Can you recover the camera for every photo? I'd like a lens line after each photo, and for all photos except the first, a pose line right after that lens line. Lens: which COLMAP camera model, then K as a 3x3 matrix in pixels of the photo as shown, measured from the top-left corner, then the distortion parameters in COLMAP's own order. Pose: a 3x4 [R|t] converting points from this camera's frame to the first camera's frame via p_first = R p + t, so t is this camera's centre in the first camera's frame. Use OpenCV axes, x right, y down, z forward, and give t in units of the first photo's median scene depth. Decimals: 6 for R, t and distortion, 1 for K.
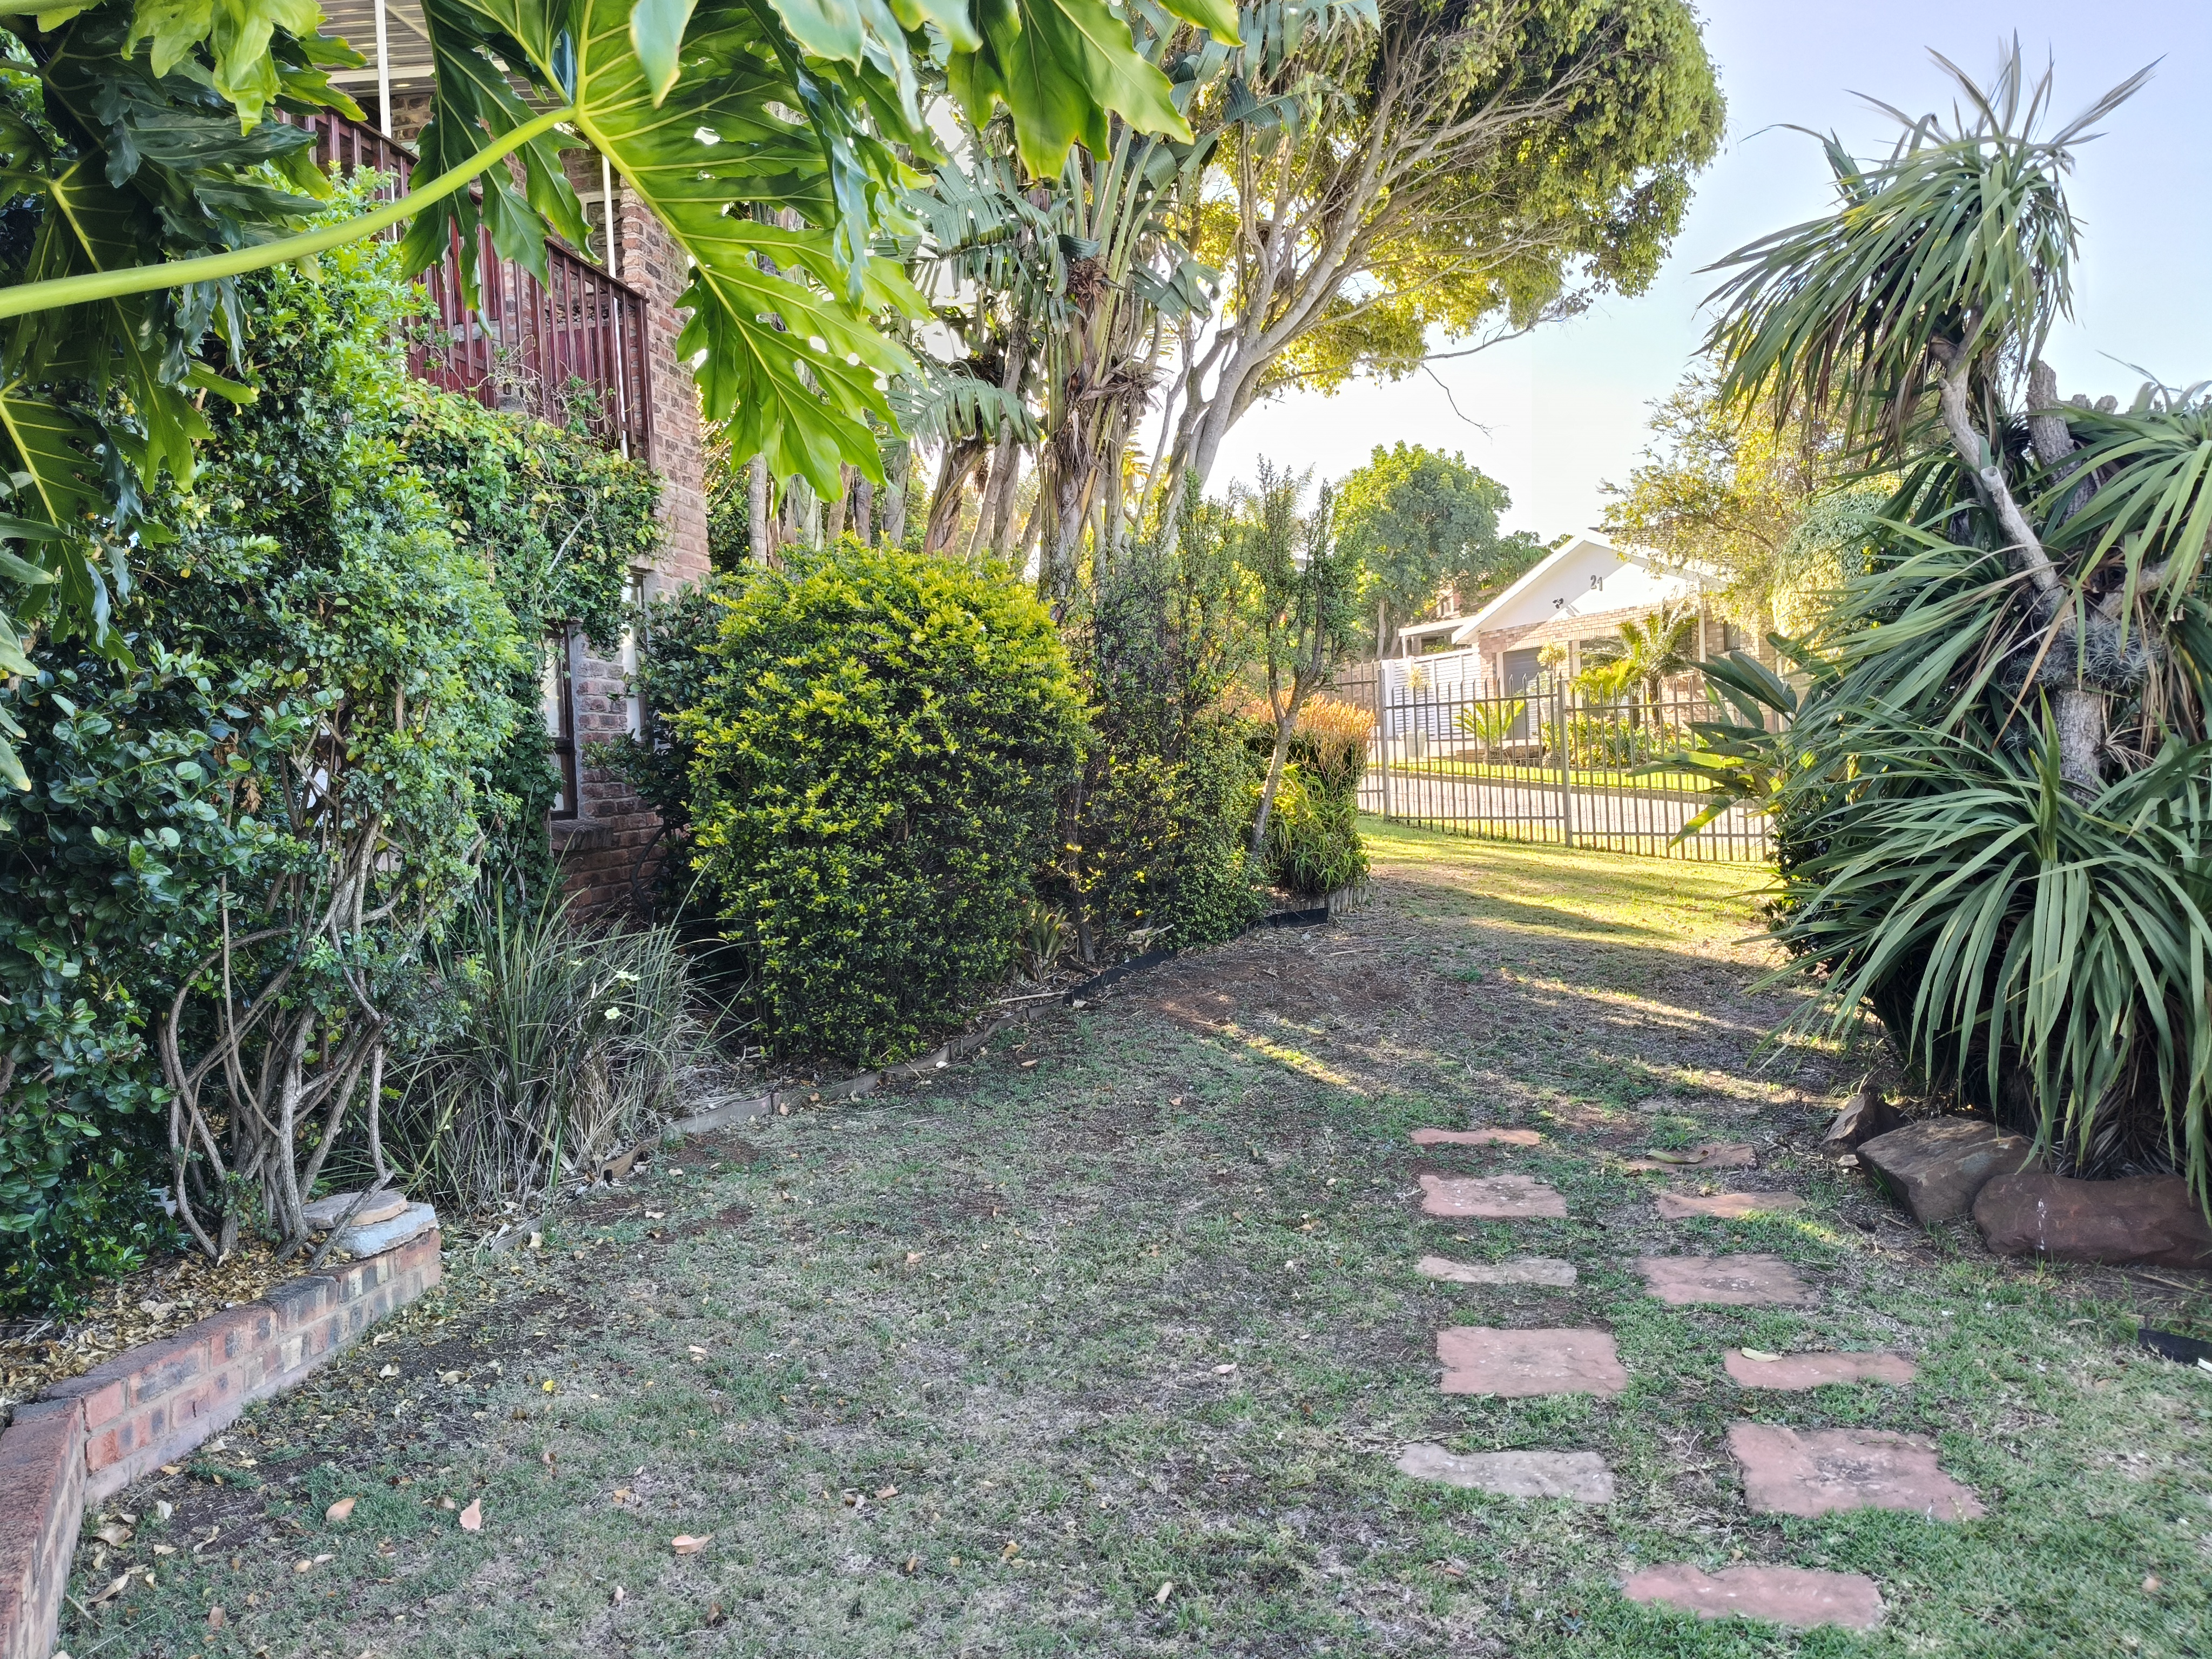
lens RADIAL K [[1636.1, 0, 1102.1], [0, 1636.1, 823.4], [0, 0, 1]] dist [-0.046190, 0.001905]
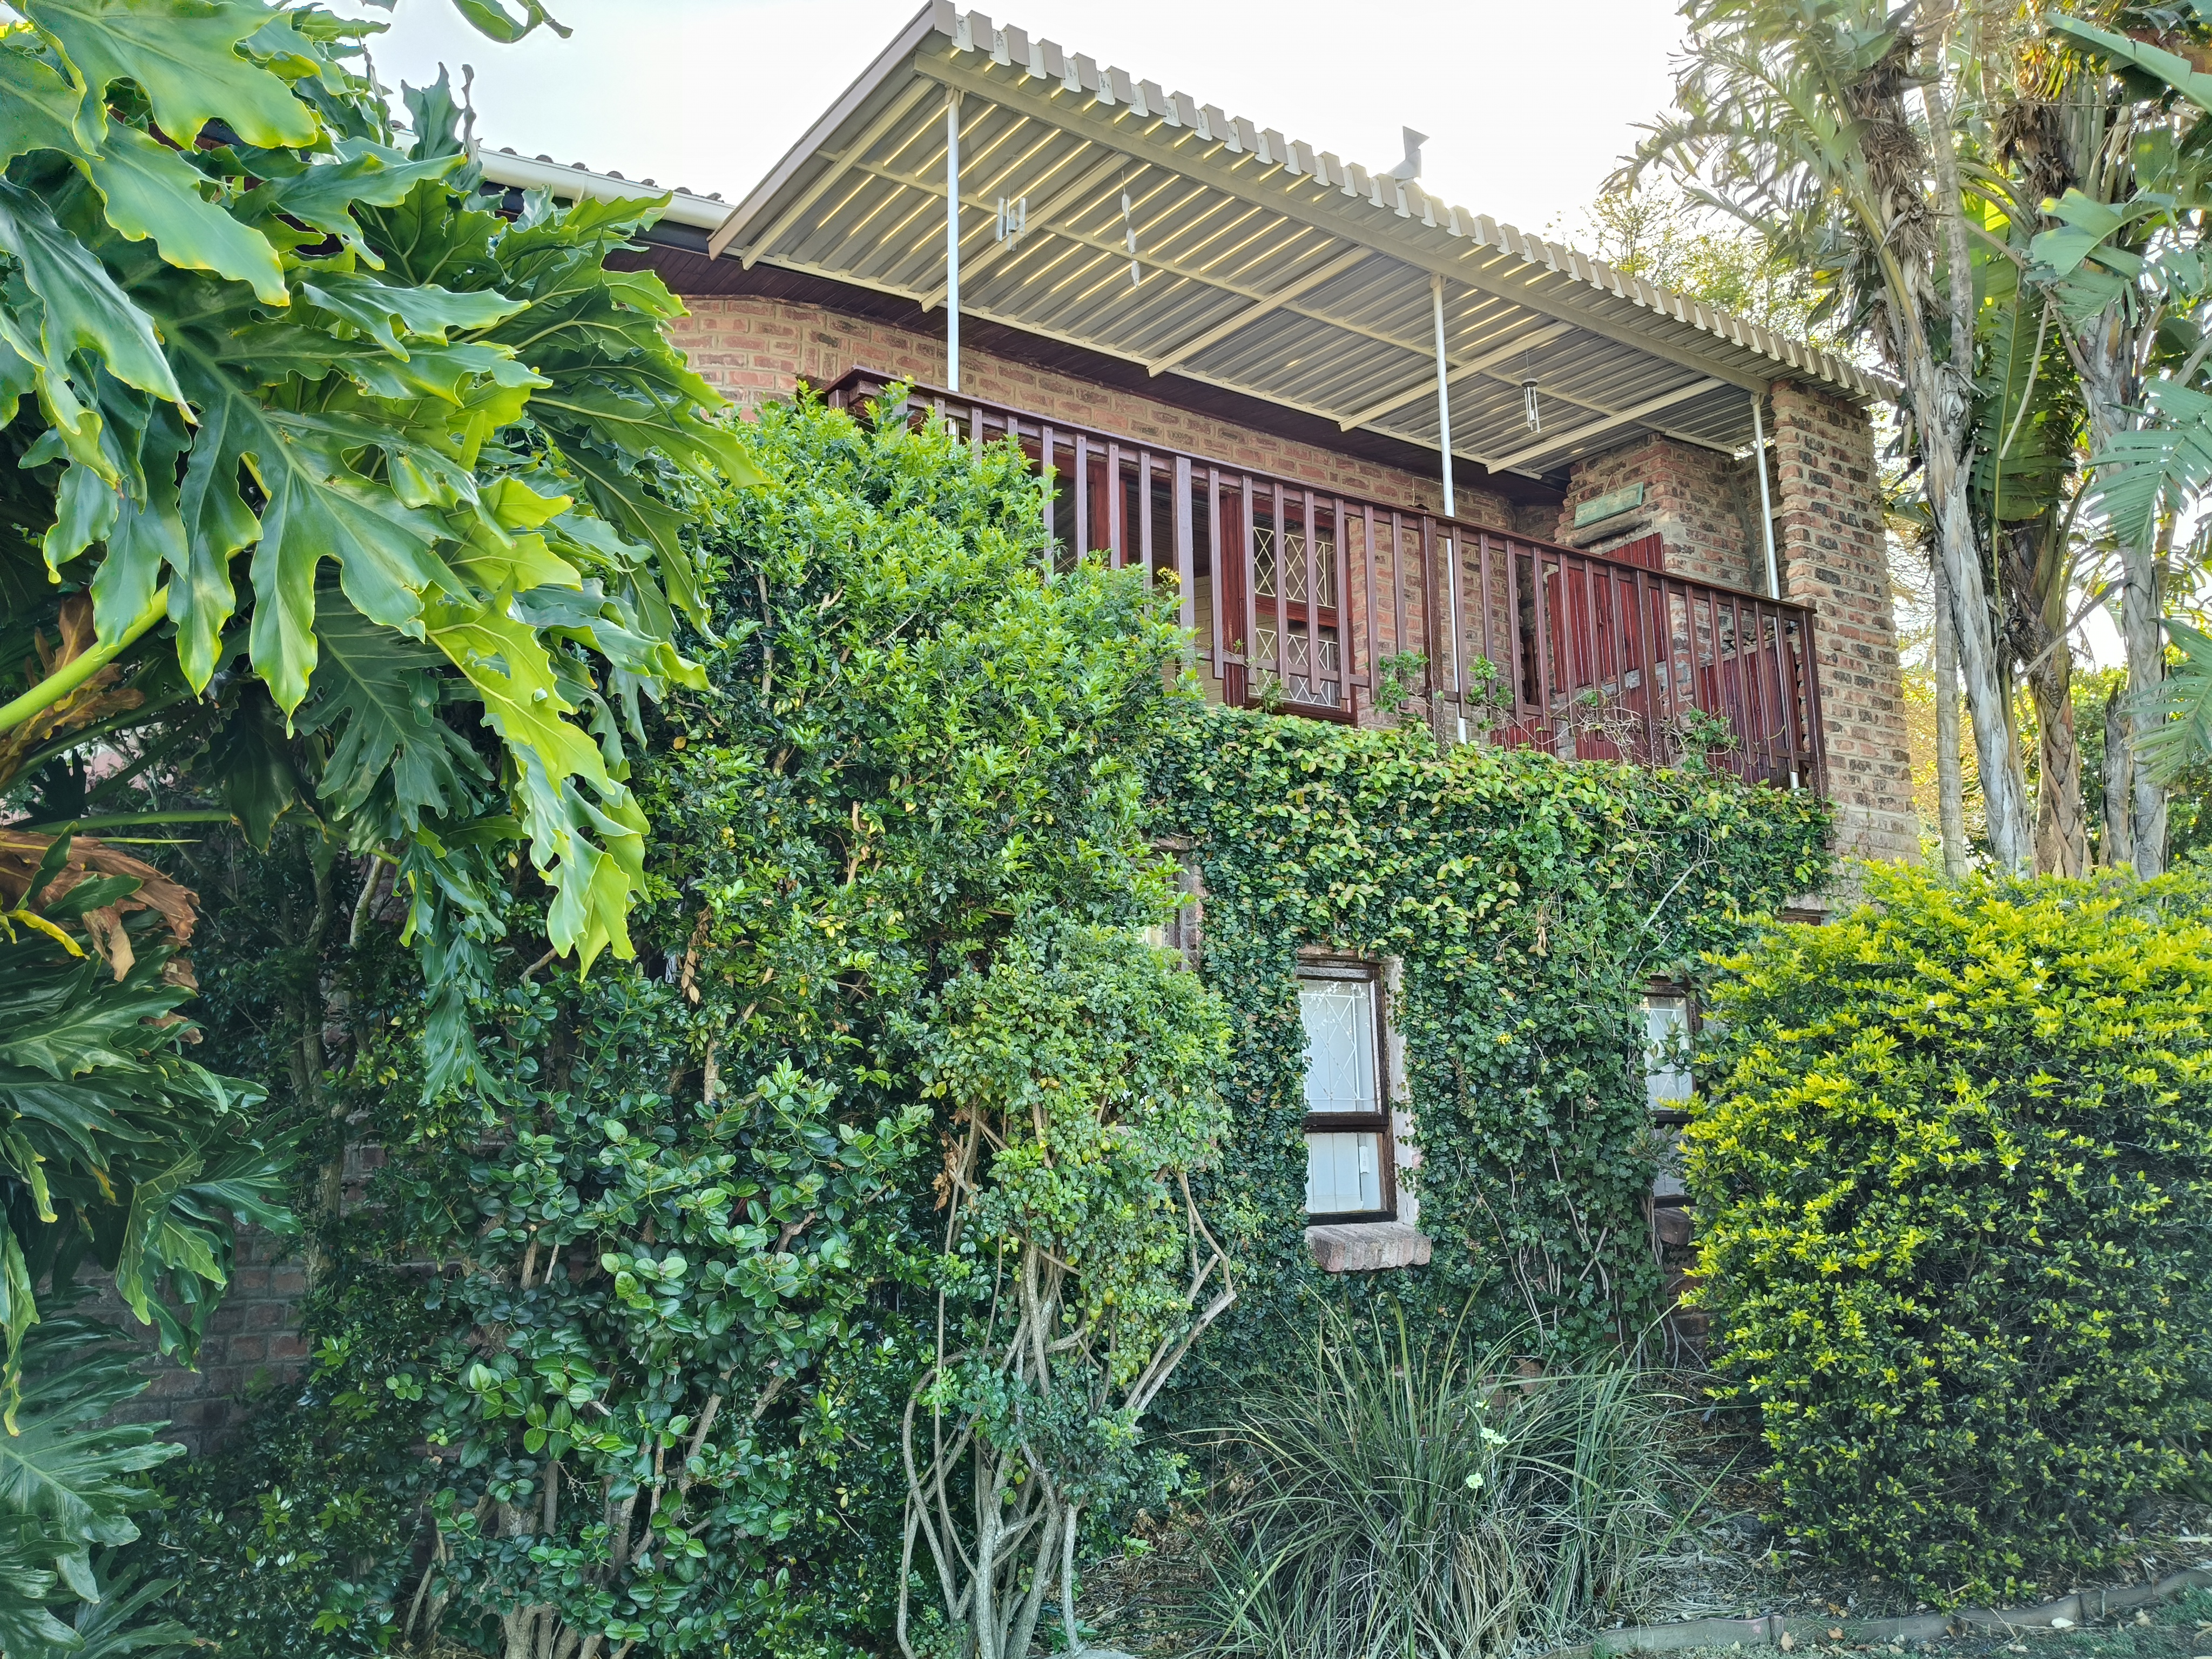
lens RADIAL K [[1636.1, 0, 1102.1], [0, 1636.1, 823.4], [0, 0, 1]] dist [-0.046190, 0.001905]
pose [[0.657461, -0.107831, -0.745733, 0.182061], [-0.046019, 0.982113, -0.182583, -0.042252], [0.752082, 0.154359, 0.640739, 0.242756]]
